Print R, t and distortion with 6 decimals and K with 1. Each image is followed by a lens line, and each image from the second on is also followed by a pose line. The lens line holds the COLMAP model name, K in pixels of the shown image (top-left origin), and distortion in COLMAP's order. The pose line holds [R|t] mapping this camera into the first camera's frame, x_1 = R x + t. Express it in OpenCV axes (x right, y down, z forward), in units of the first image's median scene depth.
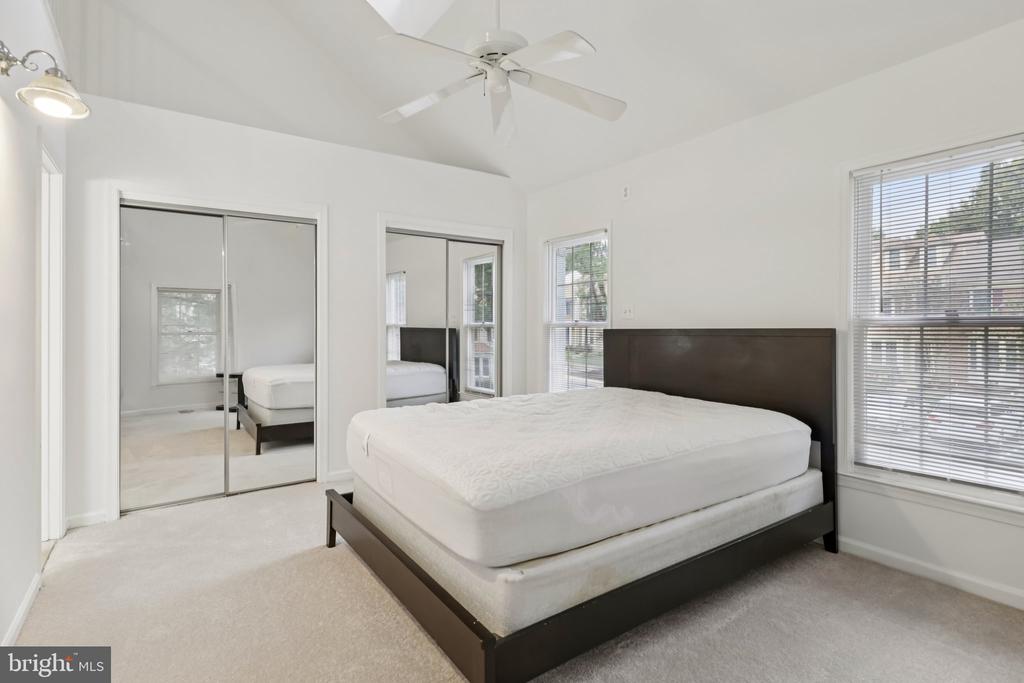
lens RADIAL K [[519.0, 0, 511.1], [0, 519.0, 333.2], [0, 0, 1]] dist [0.001473, 0.000146]
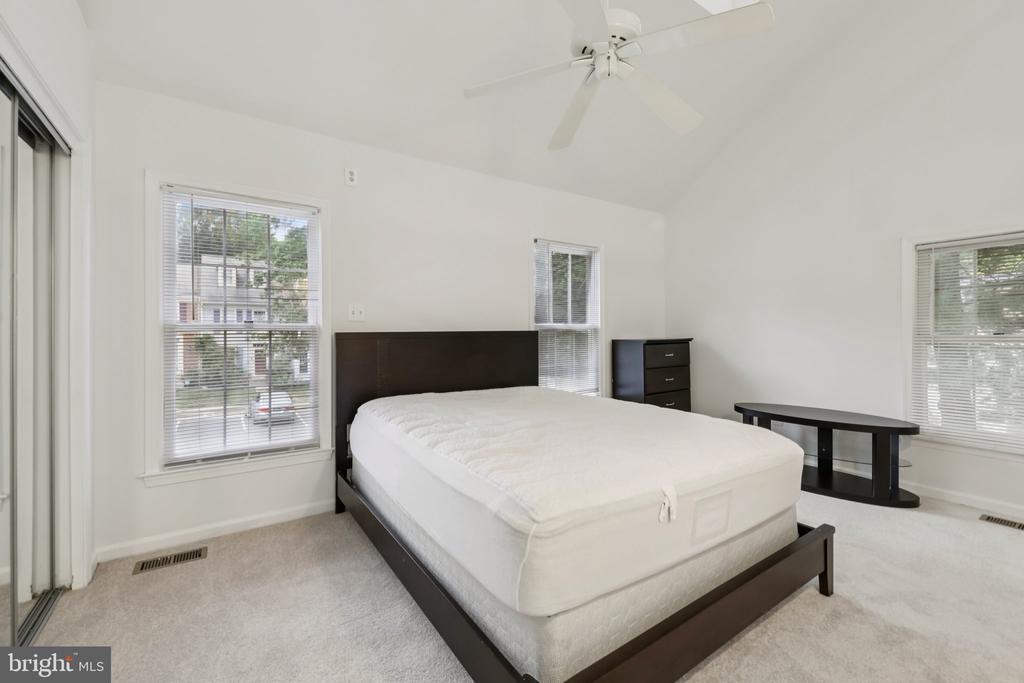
lens RADIAL K [[432.5, 0, 510.7], [0, 432.5, 335.6], [0, 0, 1]] dist [-0.003273, -0.000160]
pose [[-0.000893, -0.010969, 0.999939, -0.510182], [0.013829, 0.999844, 0.010981, -0.007949], [-0.999904, 0.013838, -0.000741, 0.738881]]
